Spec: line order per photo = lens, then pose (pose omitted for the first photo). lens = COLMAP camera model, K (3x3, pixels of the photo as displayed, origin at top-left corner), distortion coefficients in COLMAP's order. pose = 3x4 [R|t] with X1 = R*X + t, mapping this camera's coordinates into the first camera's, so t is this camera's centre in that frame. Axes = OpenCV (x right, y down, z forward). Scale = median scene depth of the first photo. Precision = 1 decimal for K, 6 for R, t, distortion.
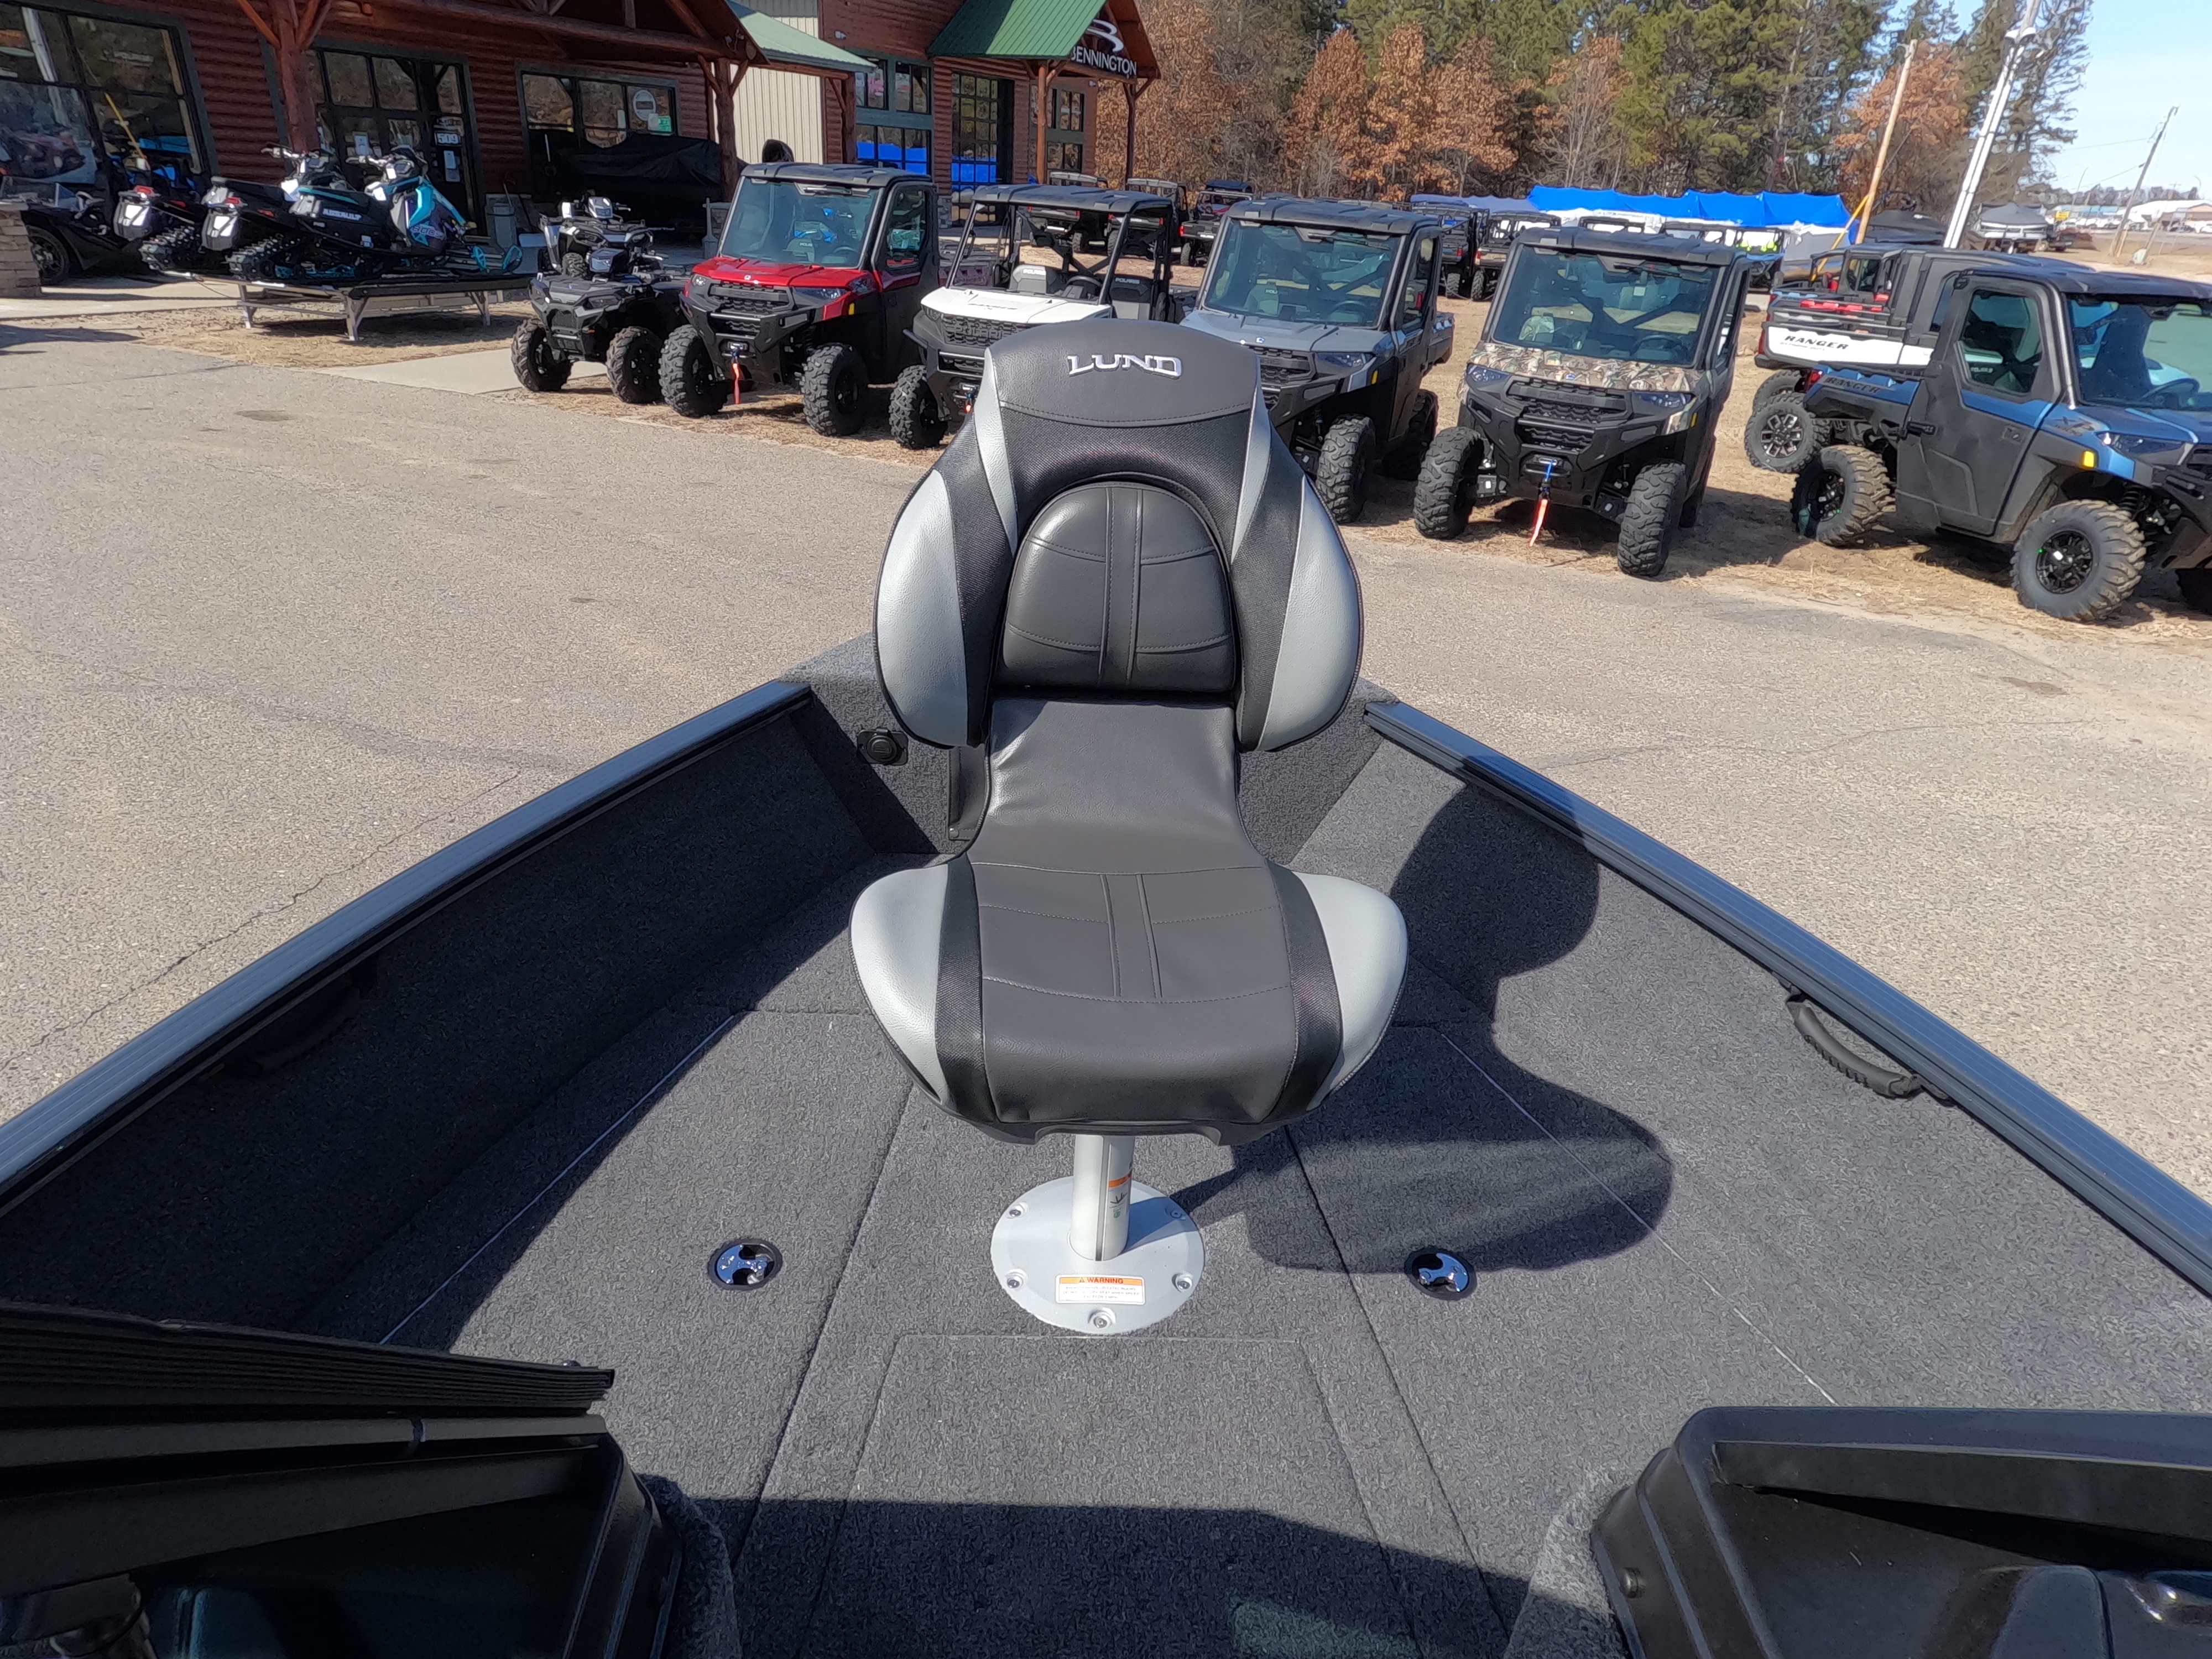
lens RADIAL K [[1382.5, 0, 1109.5], [0, 1382.5, 848.7], [0, 0, 1]] dist [-0.015375, 0.030923]
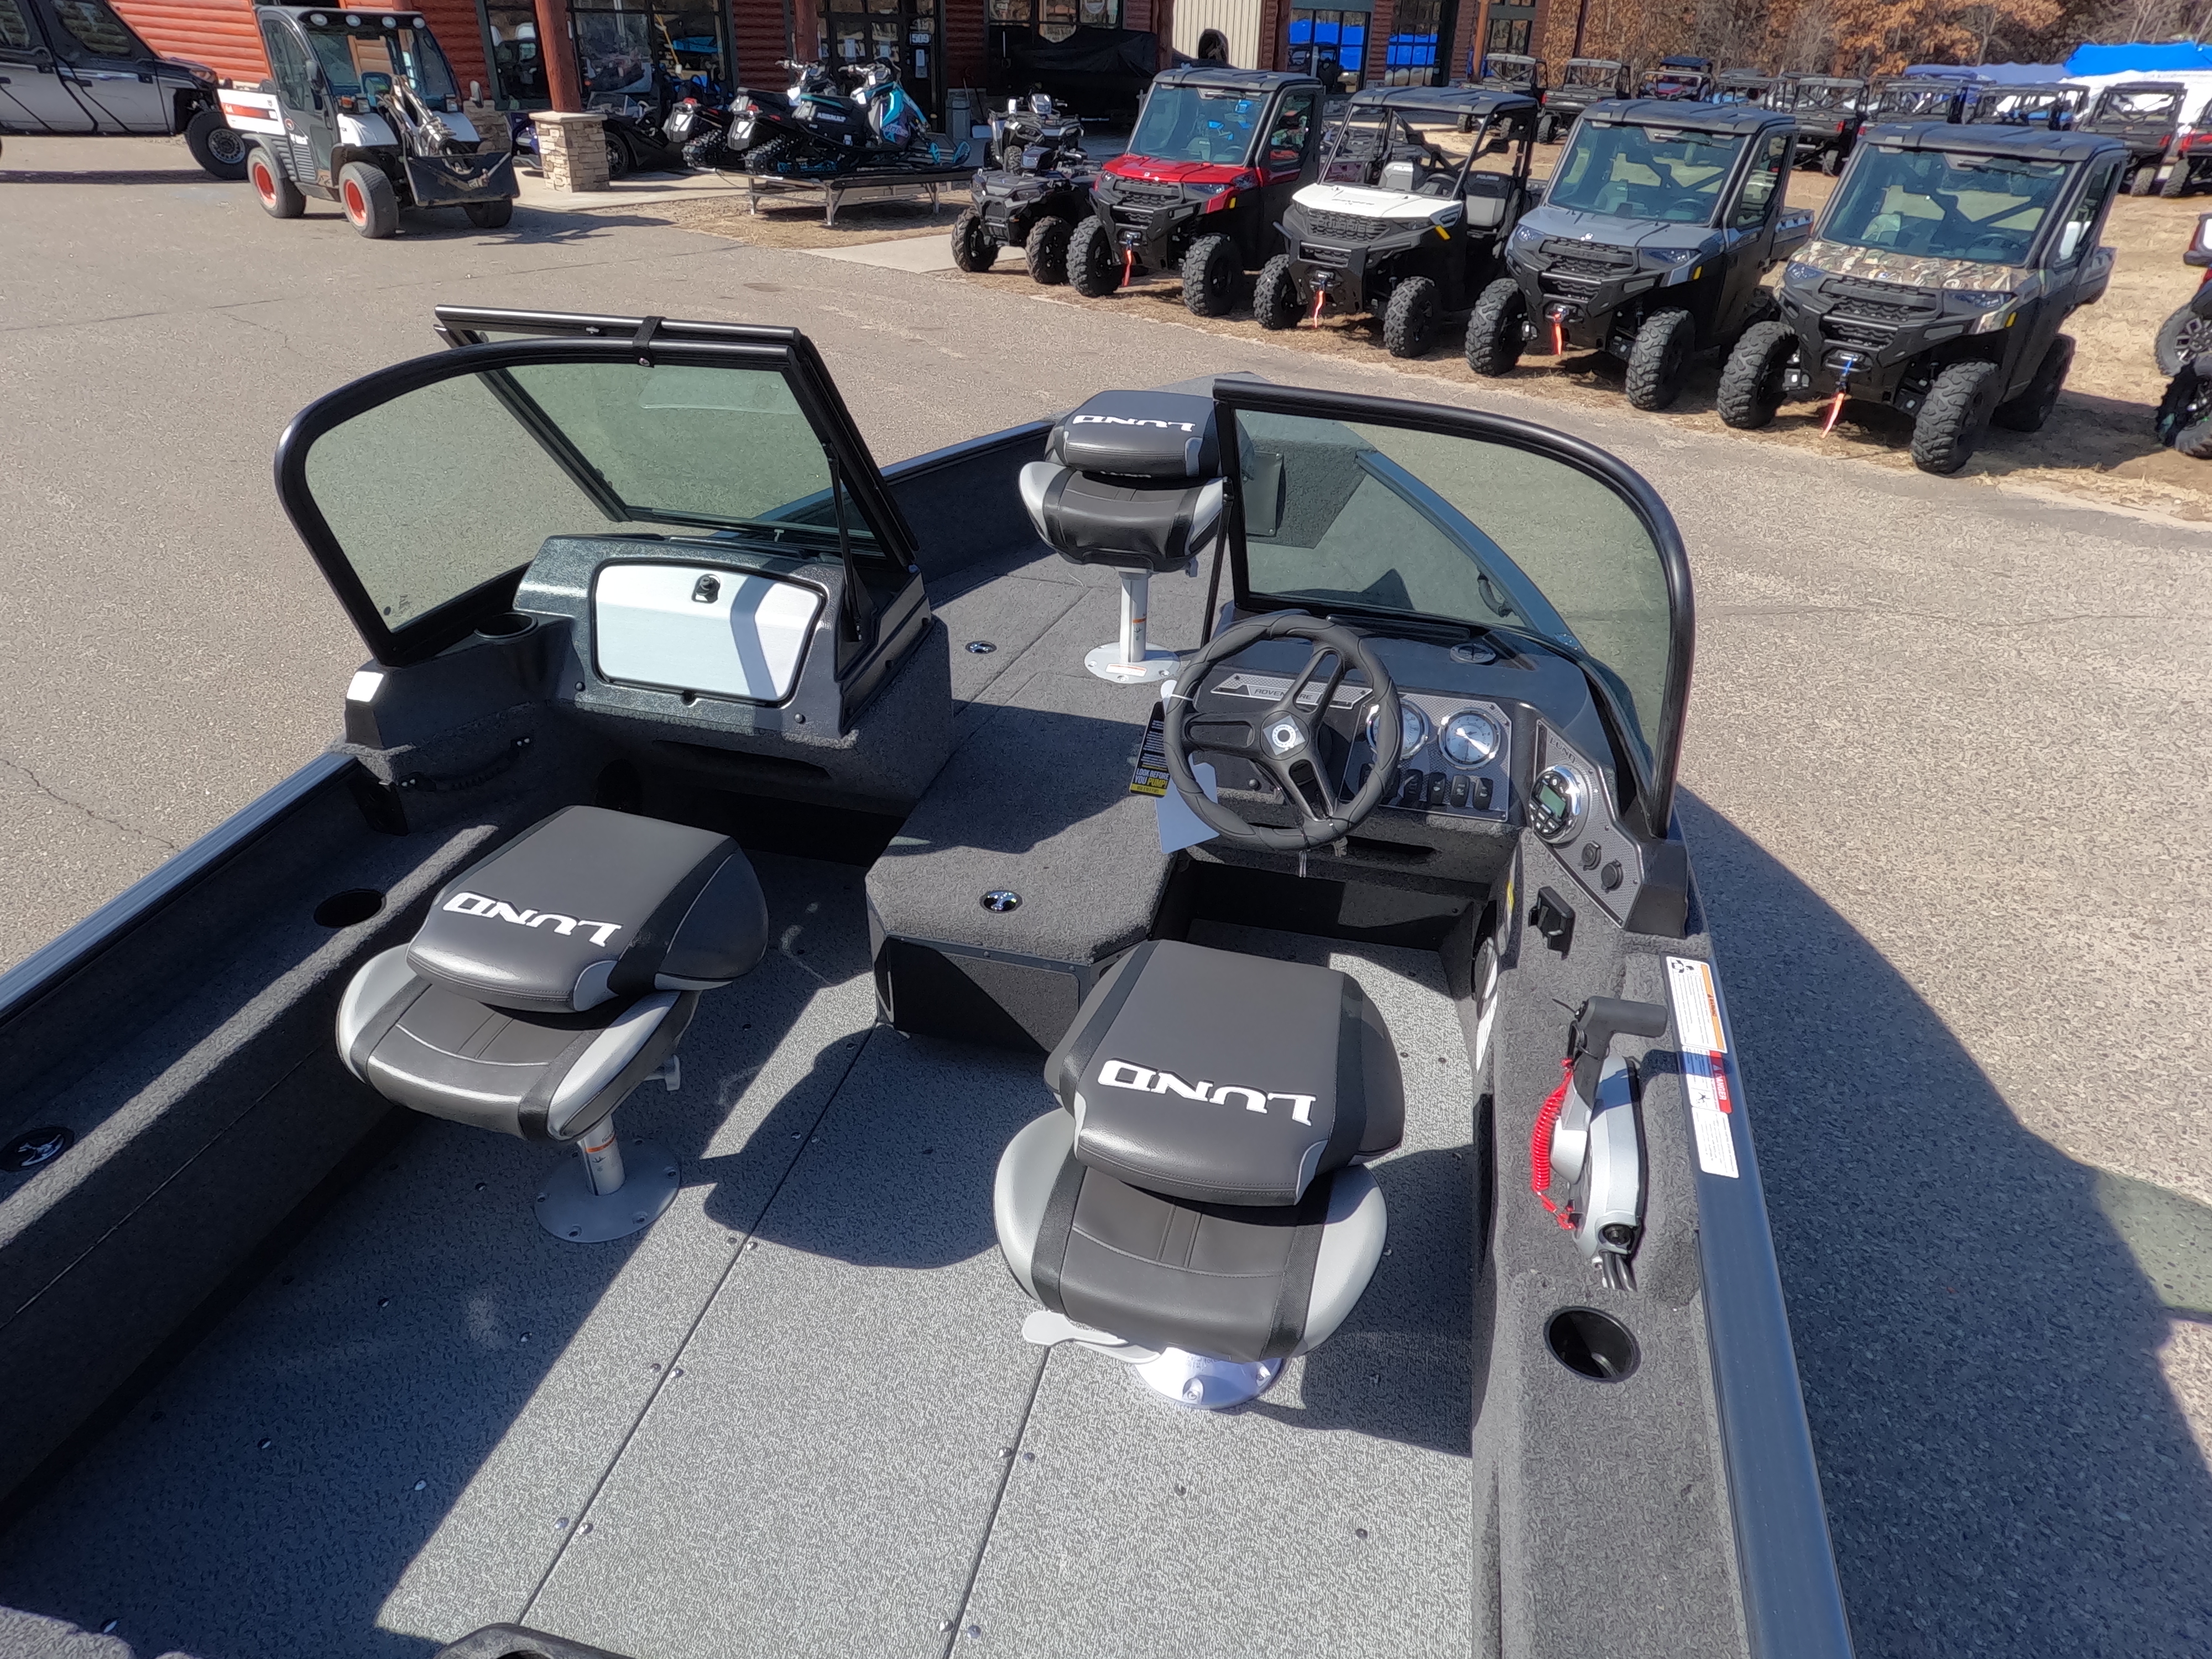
lens RADIAL K [[1382.5, 0, 1112.3], [0, 1382.5, 854.1], [0, 0, 1]] dist [-0.015375, 0.030923]
pose [[0.959577, 0.126257, -0.251539, 0.081235], [-0.107836, 0.990461, 0.085776, 0.061016], [0.259970, -0.055183, 0.964039, -0.171836]]
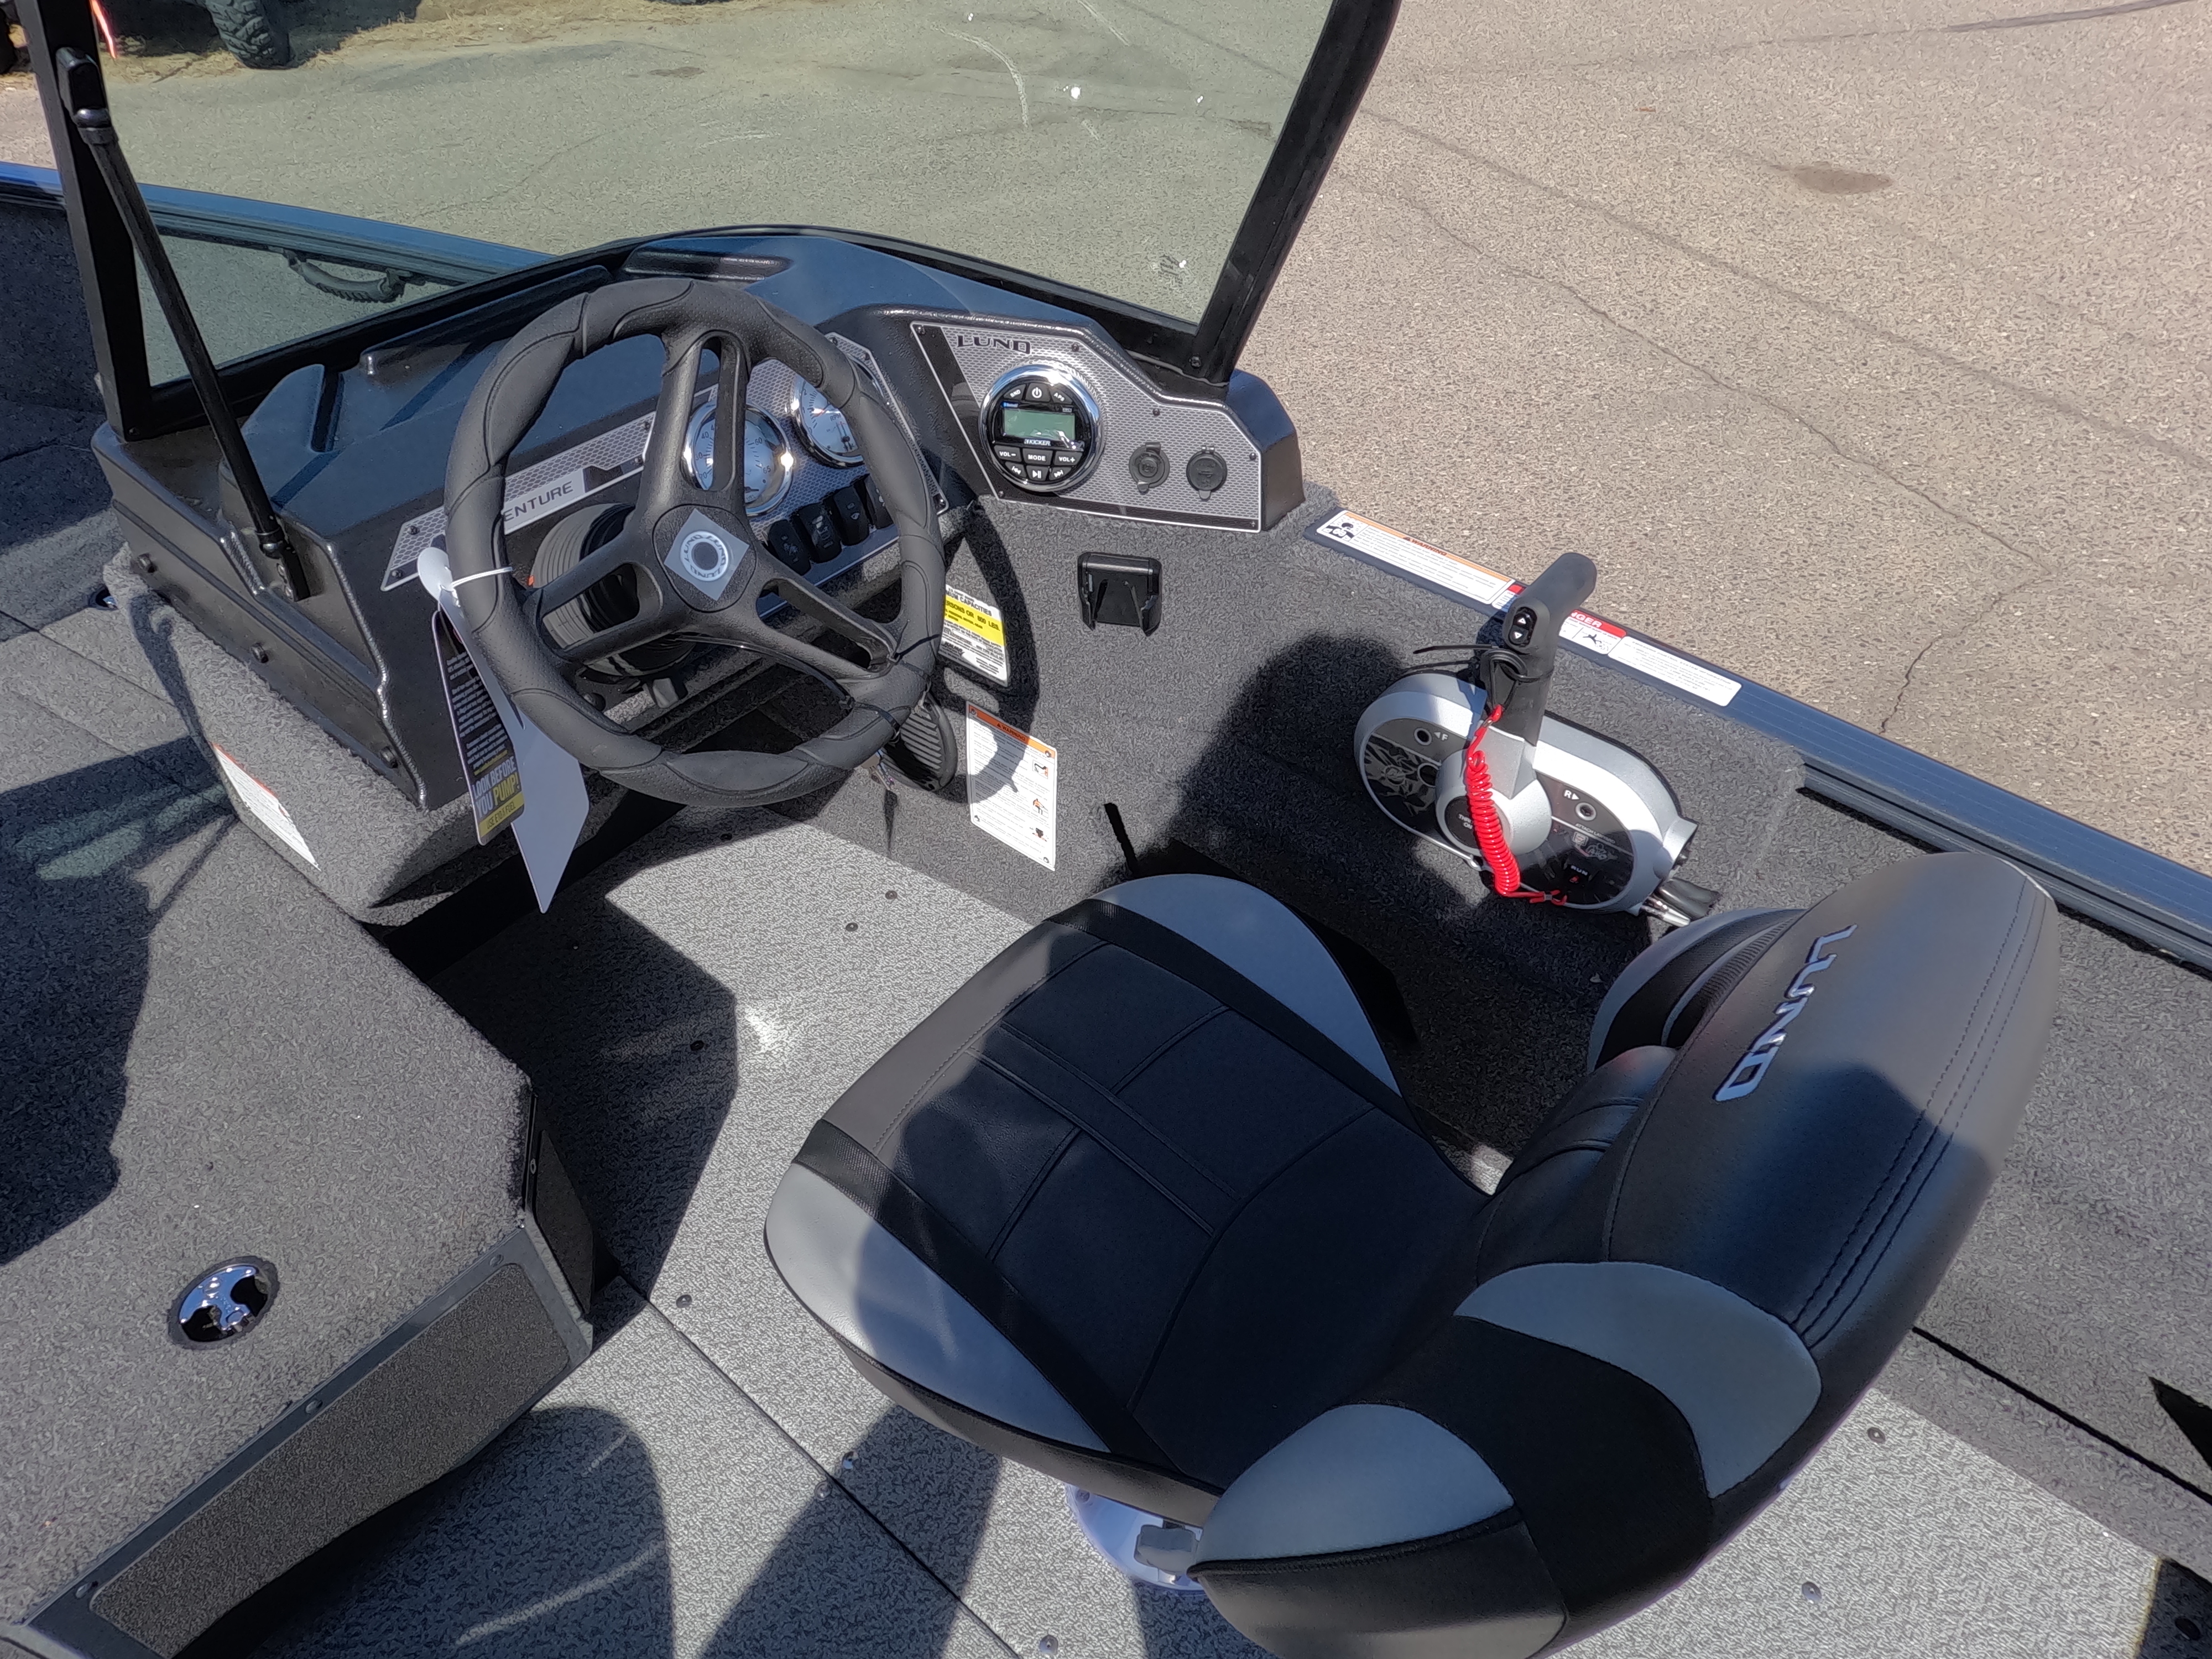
lens RADIAL K [[1382.5, 0, 1089.2], [0, 1382.5, 829.1], [0, 0, 1]] dist [-0.015375, 0.030923]
pose [[0.666818, -0.551041, 0.501704, 0.013412], [0.381028, 0.830680, 0.405942, 0.046016], [-0.640446, -0.079526, 0.763874, -0.061086]]
